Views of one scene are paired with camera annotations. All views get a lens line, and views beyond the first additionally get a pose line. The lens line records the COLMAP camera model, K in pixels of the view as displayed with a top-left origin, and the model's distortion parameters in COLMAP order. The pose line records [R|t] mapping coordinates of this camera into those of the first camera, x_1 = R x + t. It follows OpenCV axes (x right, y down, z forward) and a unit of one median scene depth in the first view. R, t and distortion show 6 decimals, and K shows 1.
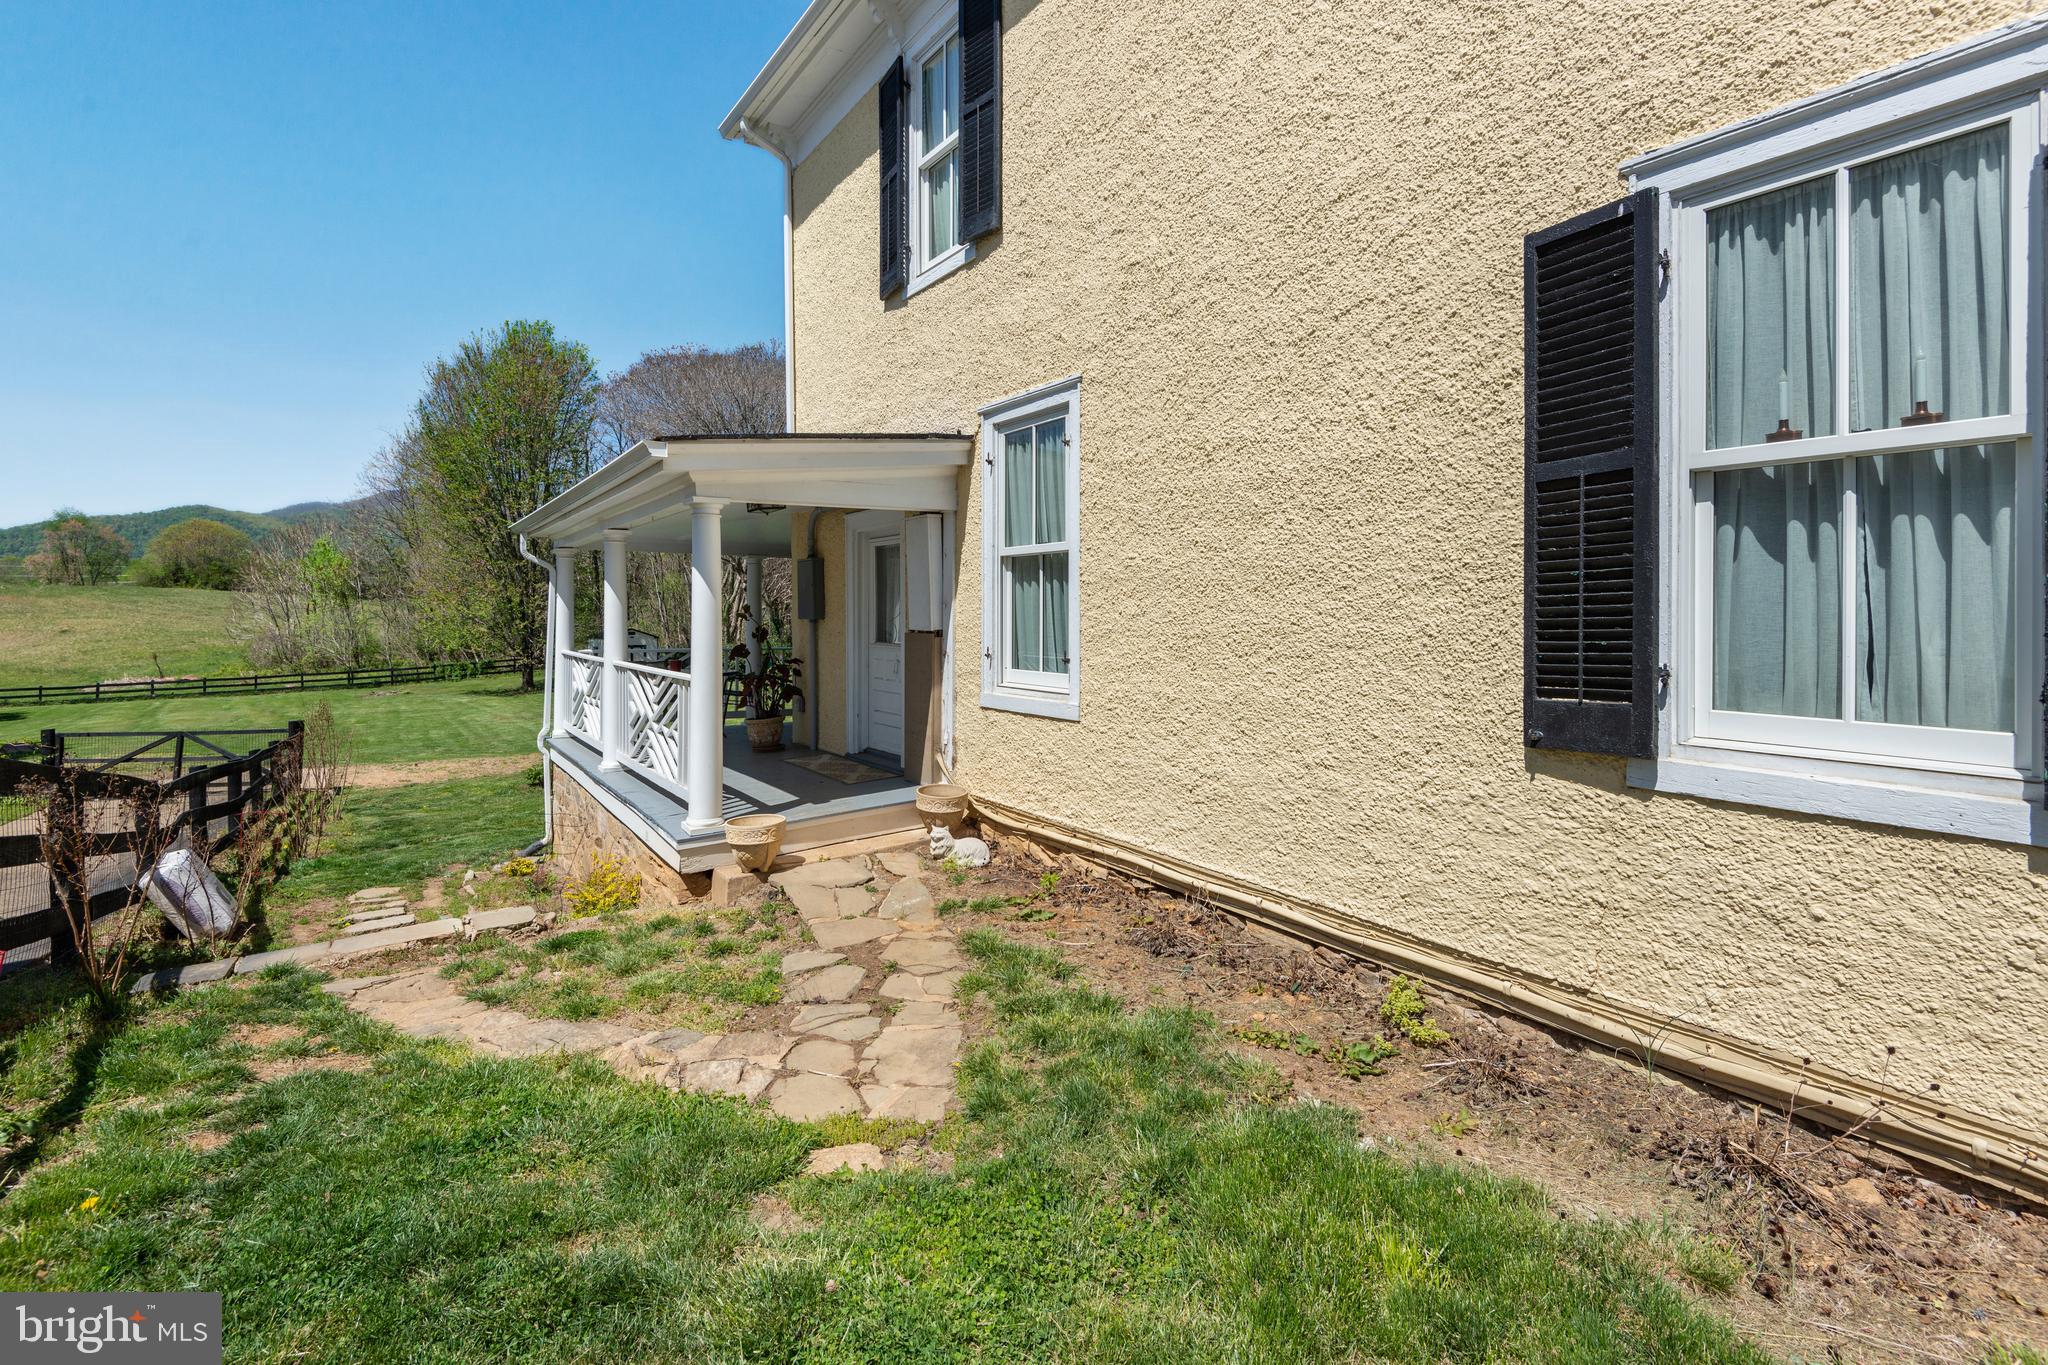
lens RADIAL K [[927.7, 0, 1034.9], [0, 927.7, 627.4], [0, 0, 1]] dist [0.012978, -0.012218]
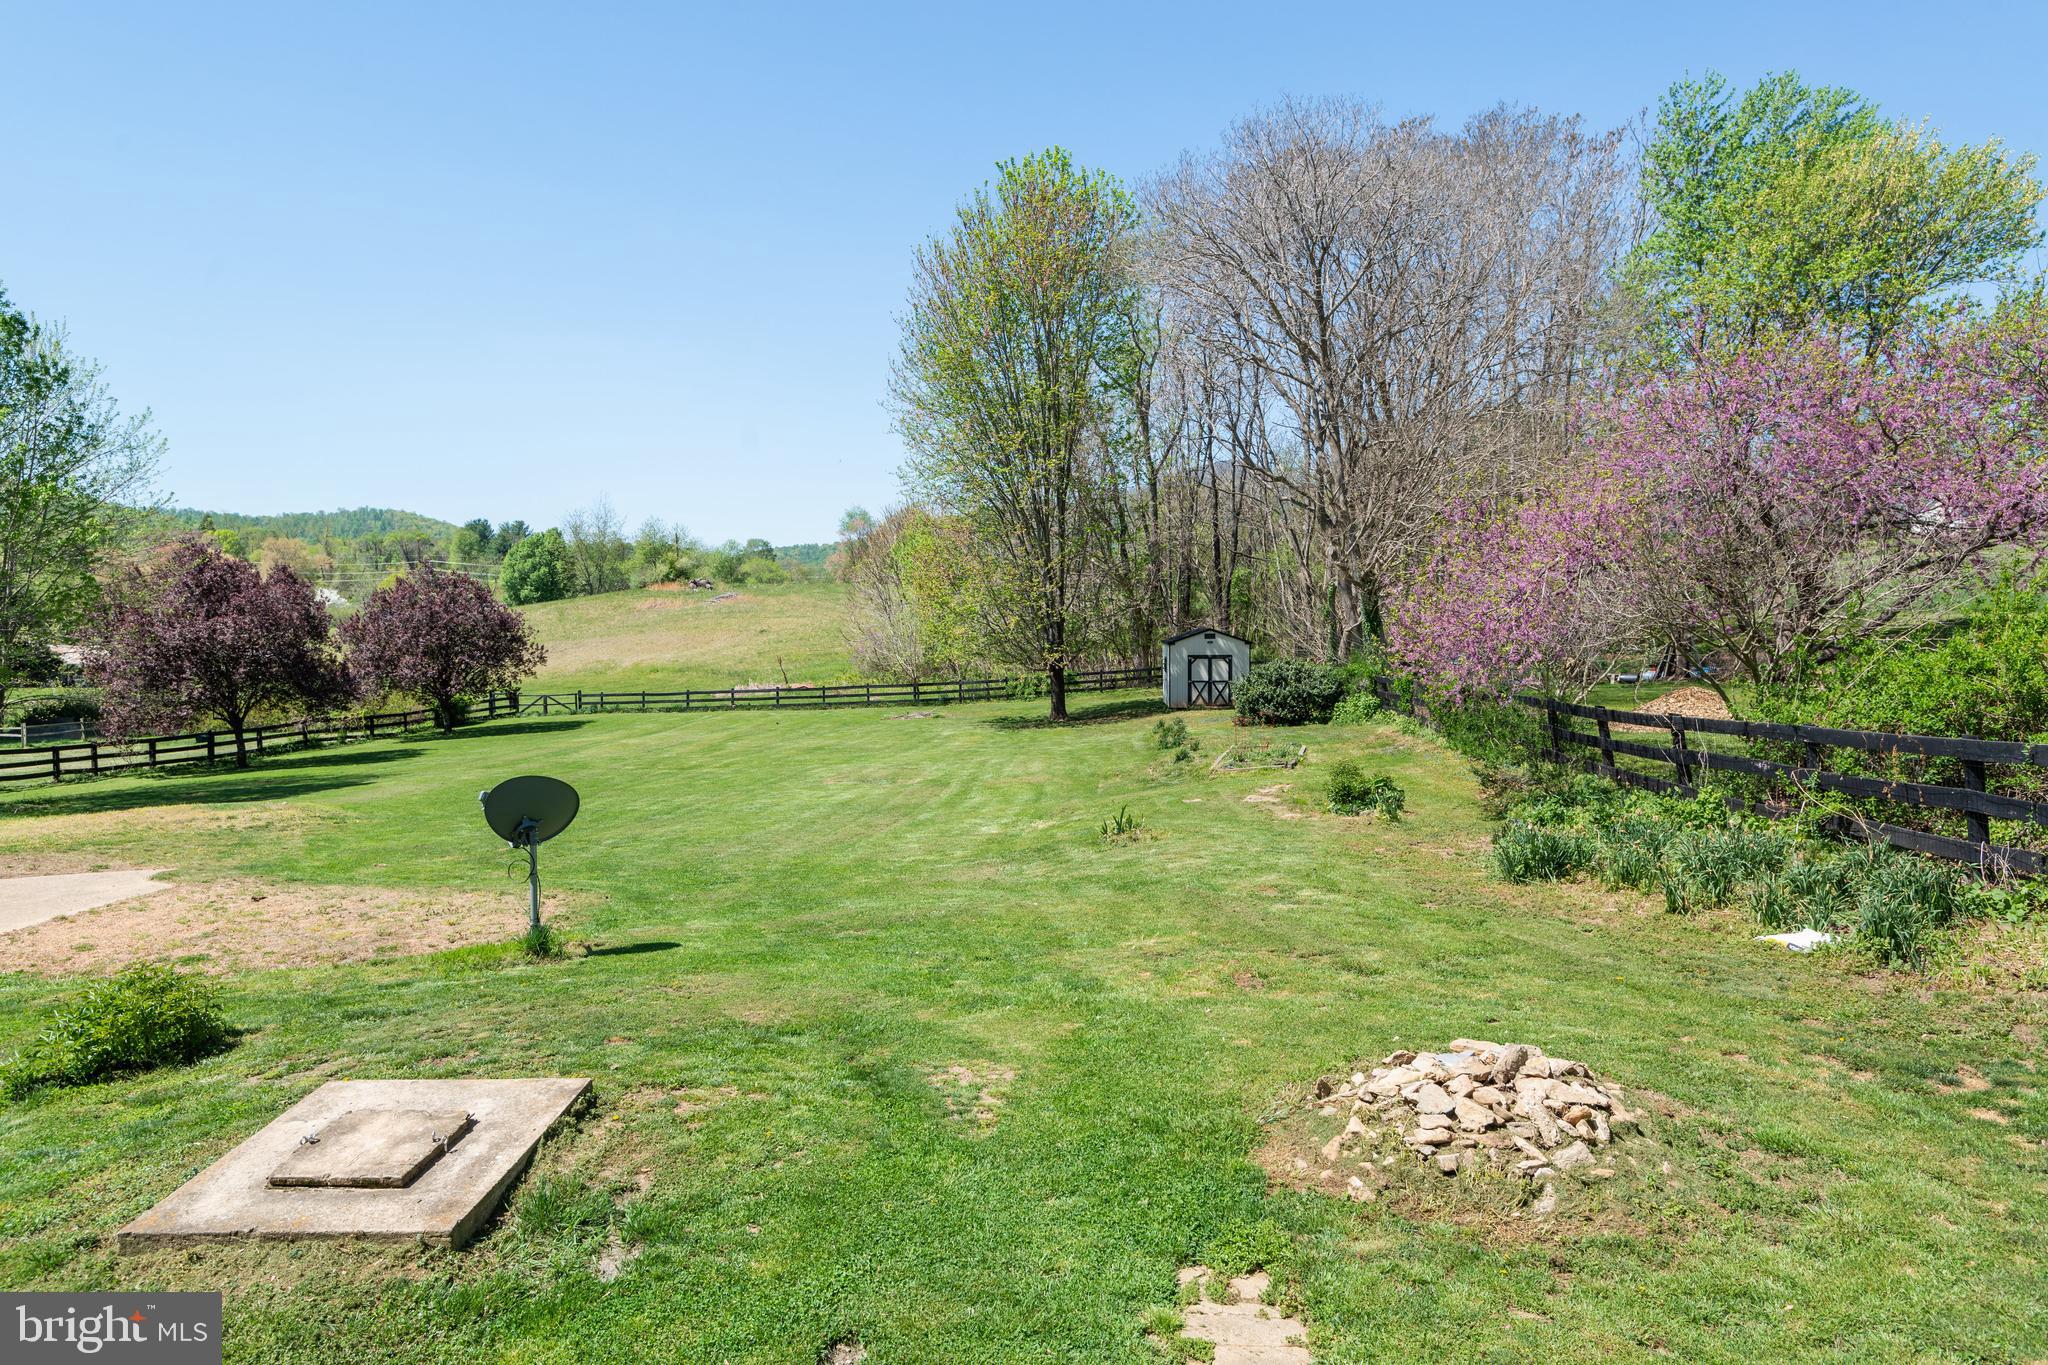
lens RADIAL K [[1293.7, 0, 1023.9], [0, 1293.7, 675.3], [0, 0, 1]] dist [0.030009, -0.011267]
pose [[0.757341, 0.022874, -0.652618, 0.198503], [0.002311, 0.999286, 0.037706, 0.000106], [0.653015, -0.030065, 0.756748, 1.283741]]
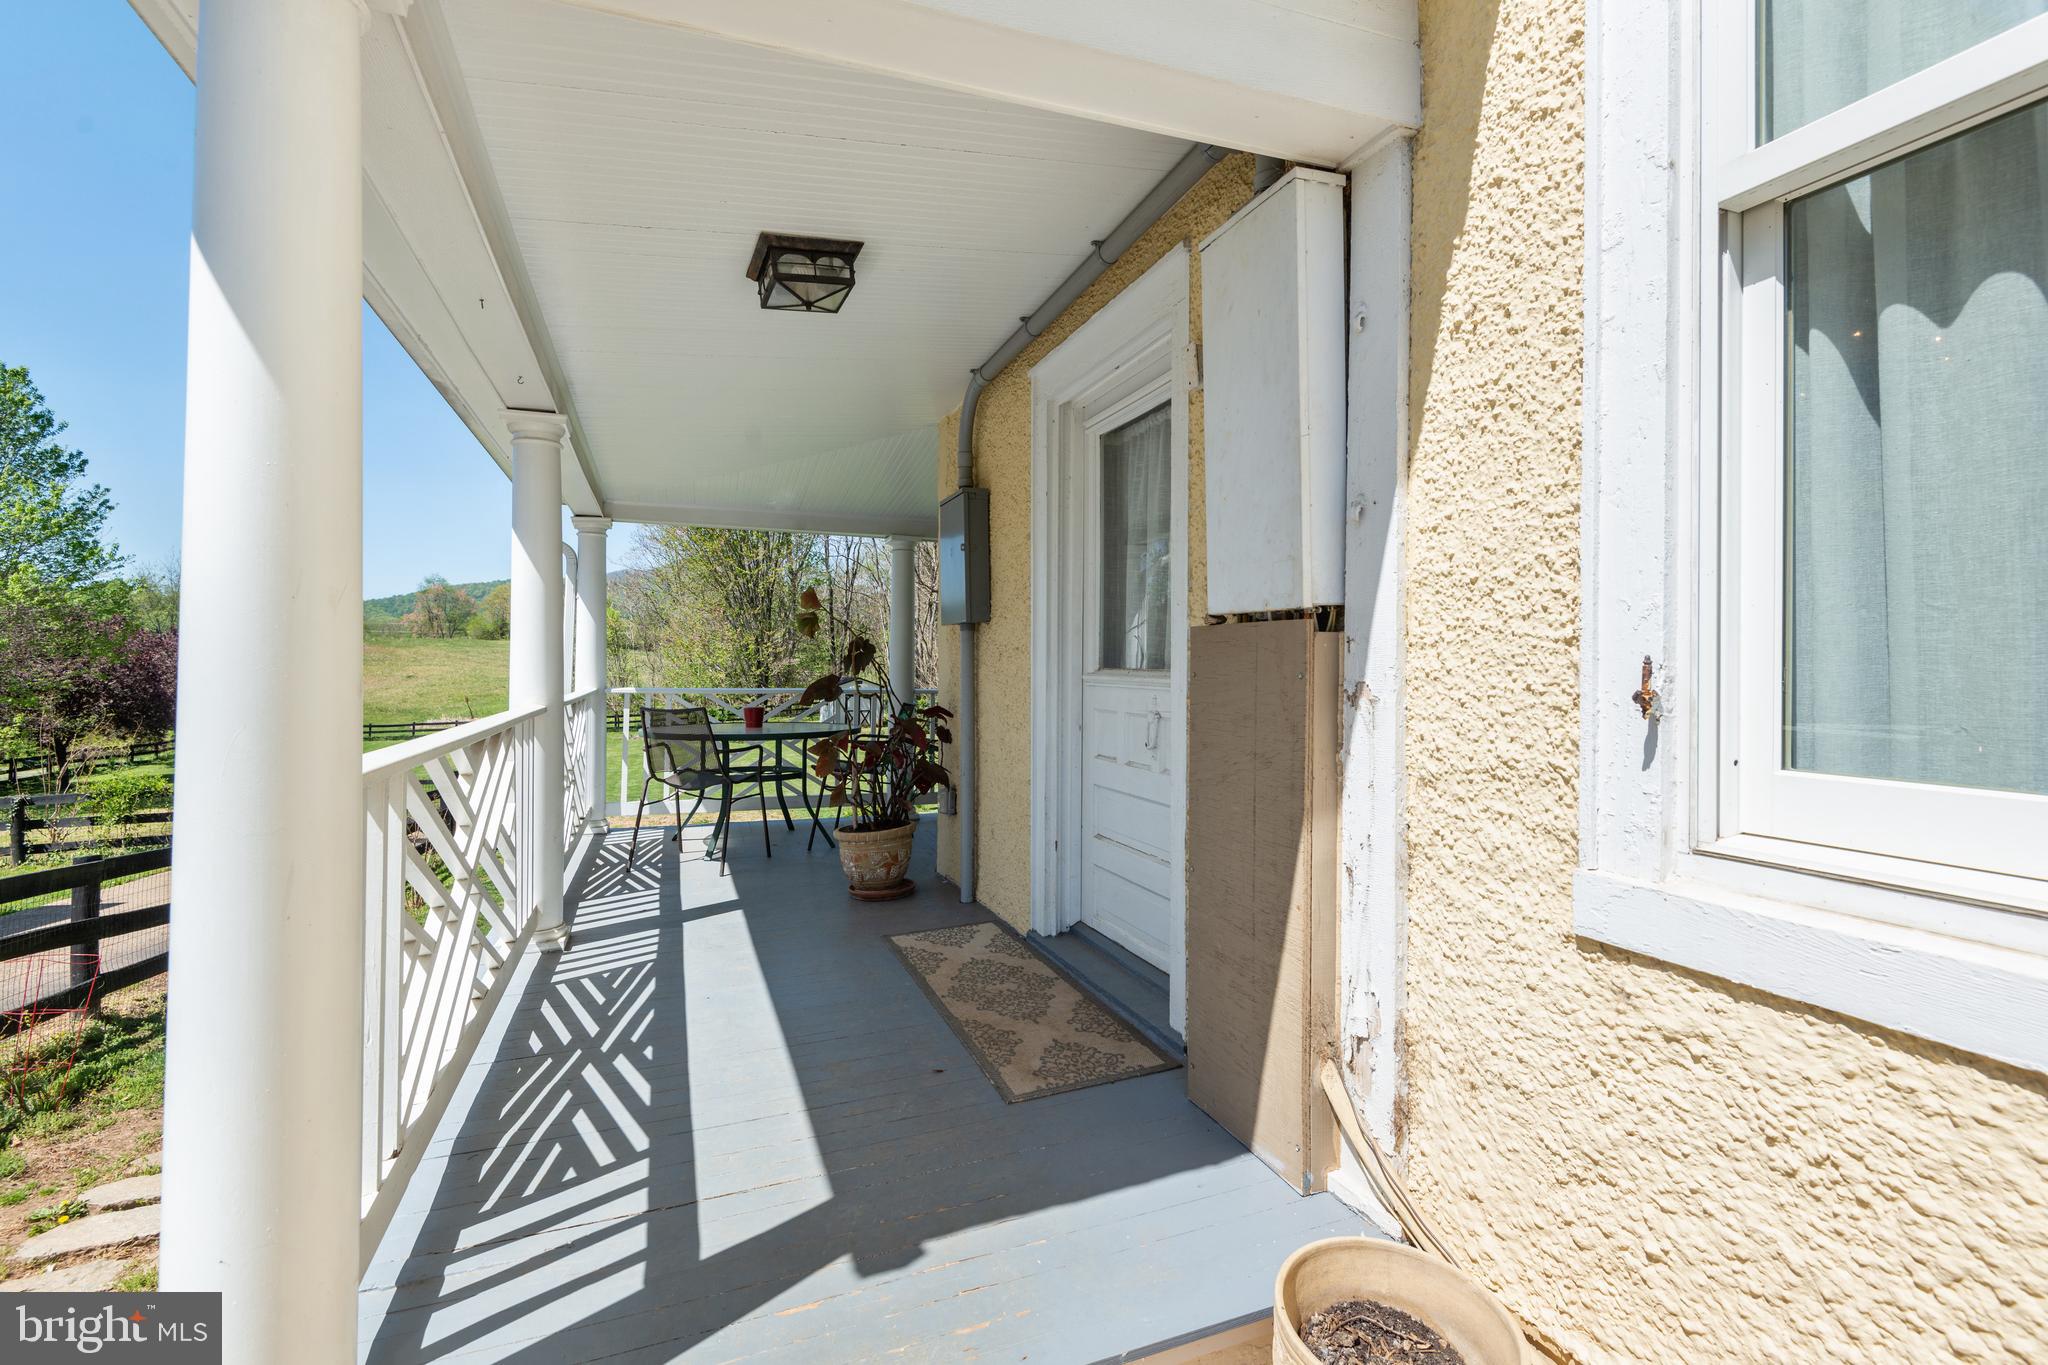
lens RADIAL K [[927.7, 0, 1023.6], [0, 927.7, 671.1], [0, 0, 1]] dist [0.012978, -0.012218]
pose [[0.968355, 0.006105, -0.249504, -0.092944], [-0.008875, 0.999911, -0.009977, 0.019437], [0.249421, 0.011876, 0.968322, 0.542583]]
